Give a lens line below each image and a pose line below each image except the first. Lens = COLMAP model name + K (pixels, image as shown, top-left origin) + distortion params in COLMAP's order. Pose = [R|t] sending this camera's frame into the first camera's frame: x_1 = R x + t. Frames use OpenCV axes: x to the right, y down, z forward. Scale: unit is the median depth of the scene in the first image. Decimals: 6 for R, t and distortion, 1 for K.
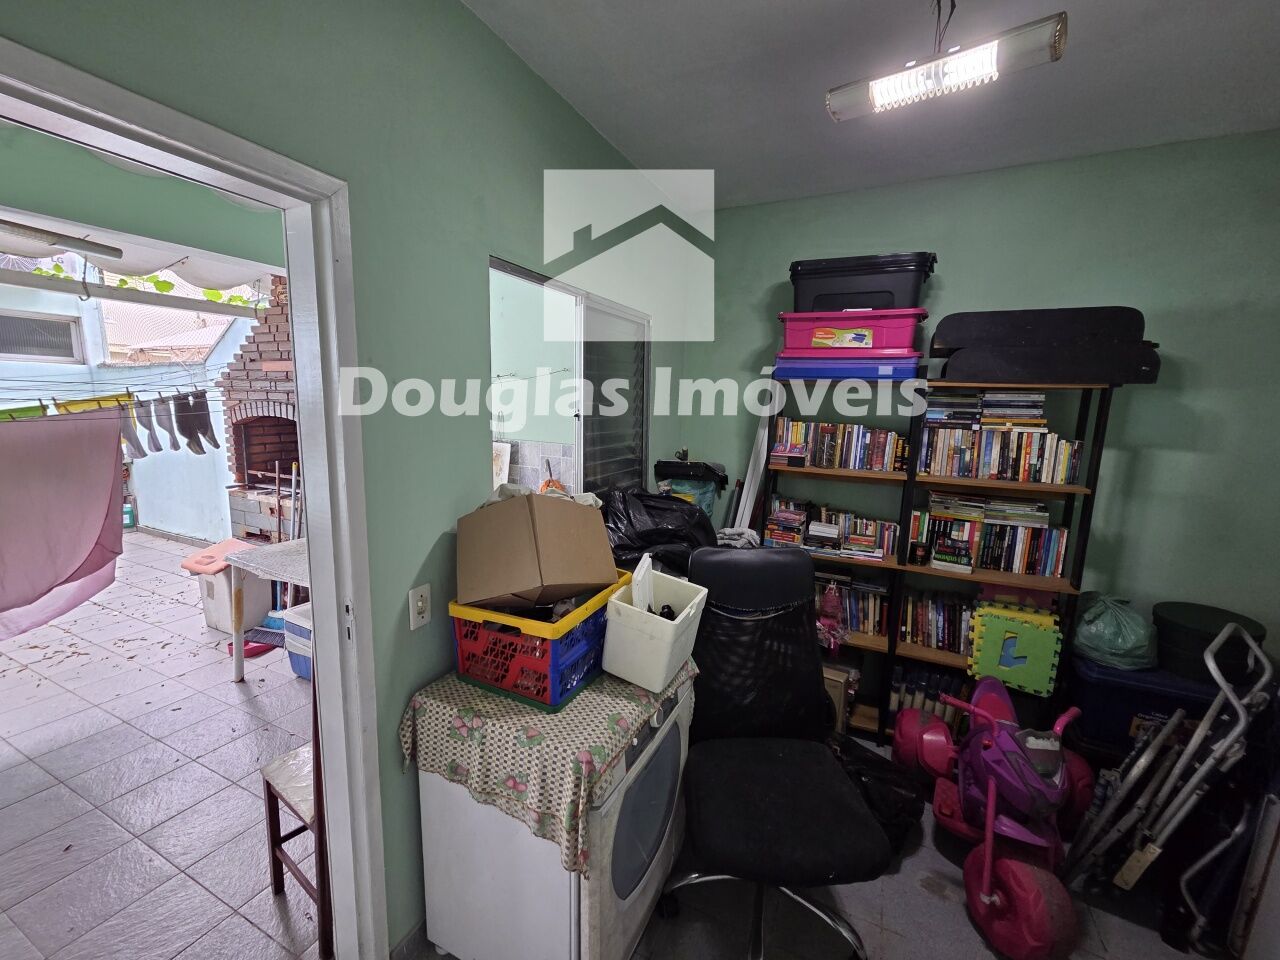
lens RADIAL K [[524.8, 0, 637.9], [0, 524.8, 483.4], [0, 0, 1]] dist [0.004042, 0.000040]
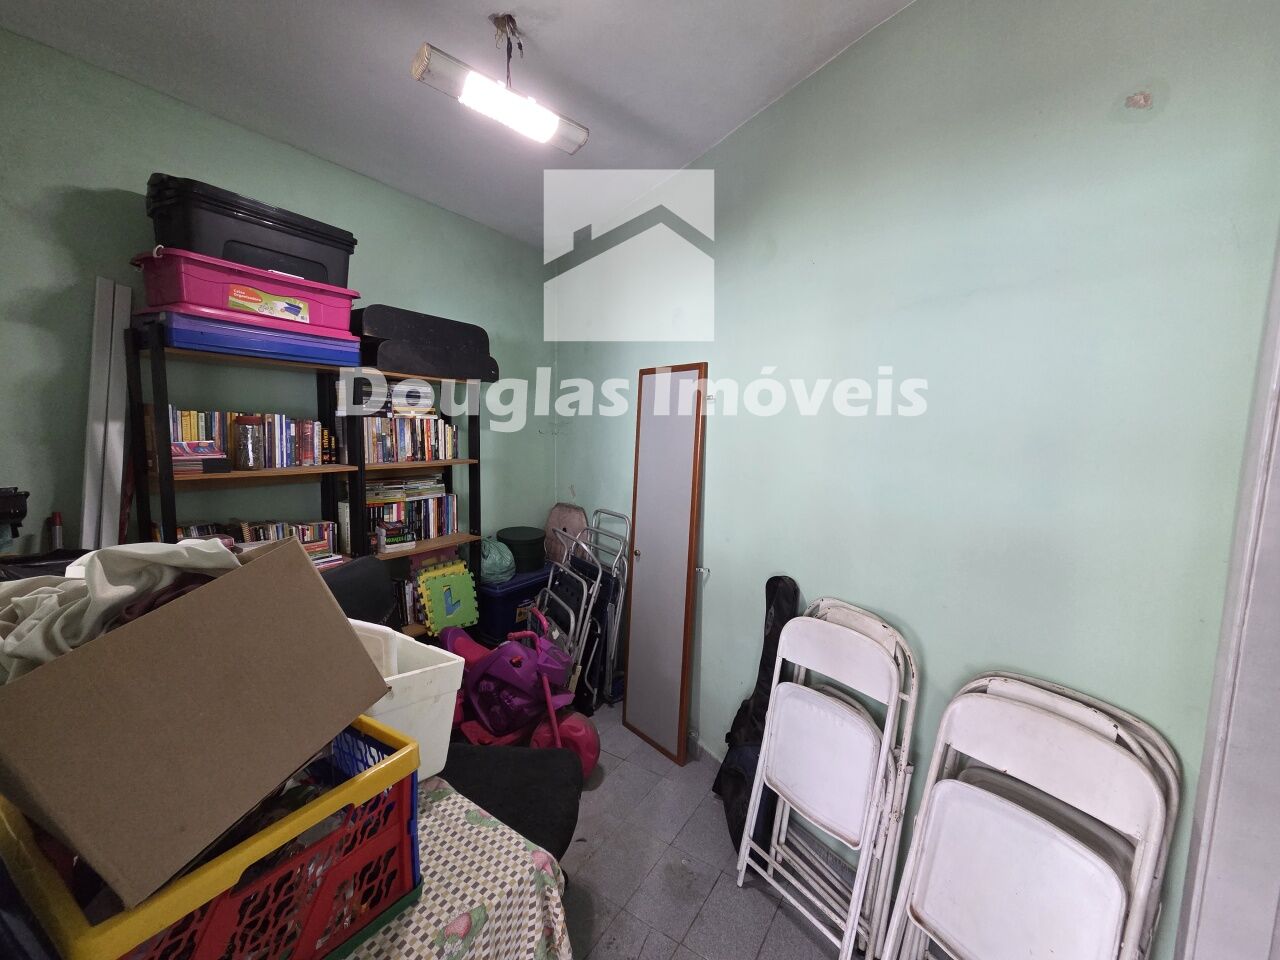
lens RADIAL K [[524.8, 0, 647.5], [0, 524.8, 486.4], [0, 0, 1]] dist [0.004042, 0.000040]
pose [[0.122125, -0.138615, 0.982788, -0.358894], [0.134646, 0.983359, 0.121964, -0.022771], [-0.983339, 0.117434, 0.138756, 0.339325]]
